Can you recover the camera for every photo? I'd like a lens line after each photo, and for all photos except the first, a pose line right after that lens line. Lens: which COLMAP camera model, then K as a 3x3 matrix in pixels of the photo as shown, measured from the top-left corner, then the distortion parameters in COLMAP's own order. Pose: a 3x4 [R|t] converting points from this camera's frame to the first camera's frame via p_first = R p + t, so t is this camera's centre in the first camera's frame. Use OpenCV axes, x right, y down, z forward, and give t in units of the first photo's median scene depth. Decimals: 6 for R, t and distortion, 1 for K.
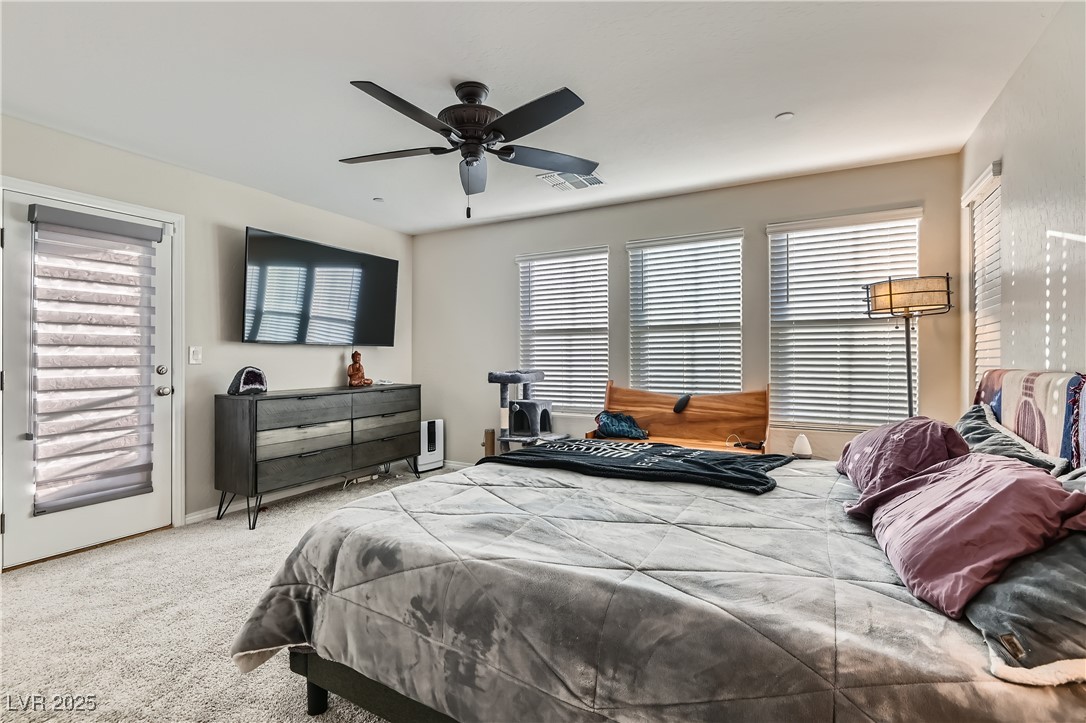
lens RADIAL K [[497.7, 0, 539.2], [0, 497.7, 360.5], [0, 0, 1]] dist [0.002481, -0.003462]
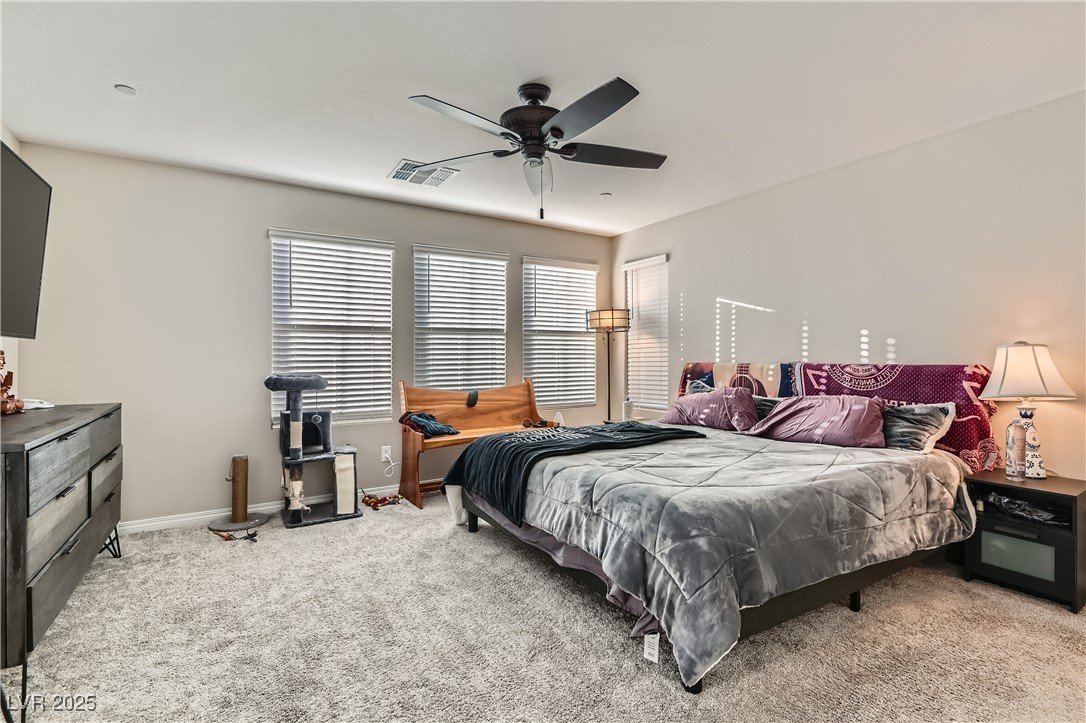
lens RADIAL K [[497.7, 0, 534.4], [0, 497.7, 356.0], [0, 0, 1]] dist [0.002481, -0.003462]
pose [[0.512933, 0.004907, 0.858415, -0.595274], [0.009294, 0.999893, -0.011269, 0.003976], [-0.858378, 0.013759, 0.512833, 0.287723]]
